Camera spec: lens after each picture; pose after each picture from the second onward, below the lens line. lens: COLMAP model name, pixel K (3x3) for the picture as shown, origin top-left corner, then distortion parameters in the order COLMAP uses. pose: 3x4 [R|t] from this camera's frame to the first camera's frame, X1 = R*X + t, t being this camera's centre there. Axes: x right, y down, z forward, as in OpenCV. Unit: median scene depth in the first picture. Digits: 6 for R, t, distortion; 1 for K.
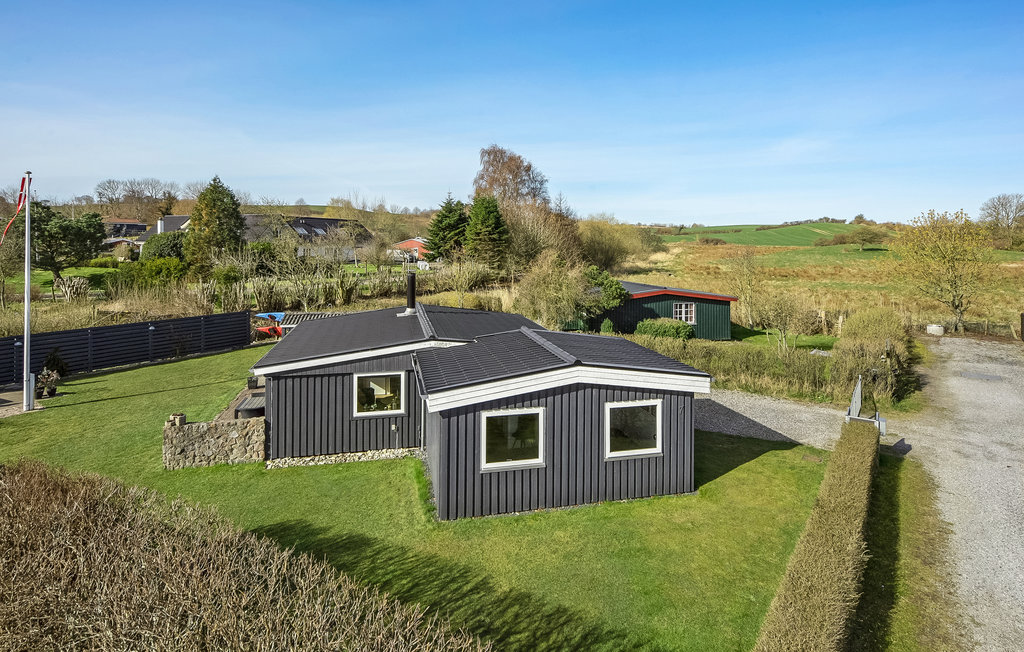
lens RADIAL K [[506.1, 0, 489.8], [0, 506.1, 250.8], [0, 0, 1]] dist [0.001447, 0.001158]
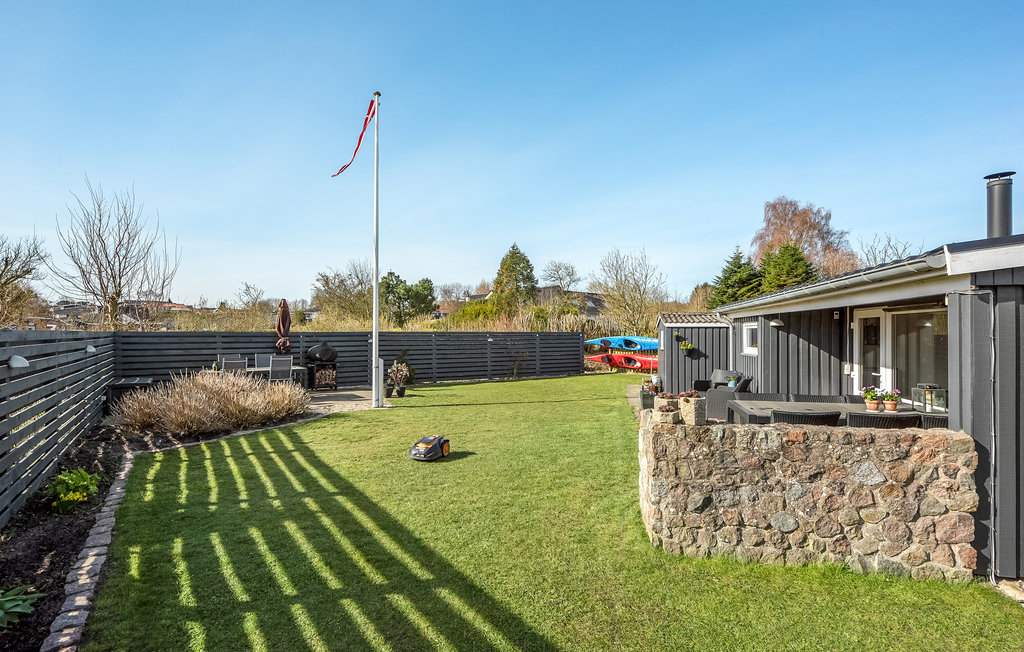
lens RADIAL K [[443.0, 0, 512.1], [0, 443.0, 323.8], [0, 0, 1]] dist [-0.004339, -0.001083]
pose [[0.893924, -0.015082, -0.447964, -0.408441], [0.005448, 0.999726, -0.022787, 0.196247], [0.448185, 0.017929, 0.893761, 0.471059]]
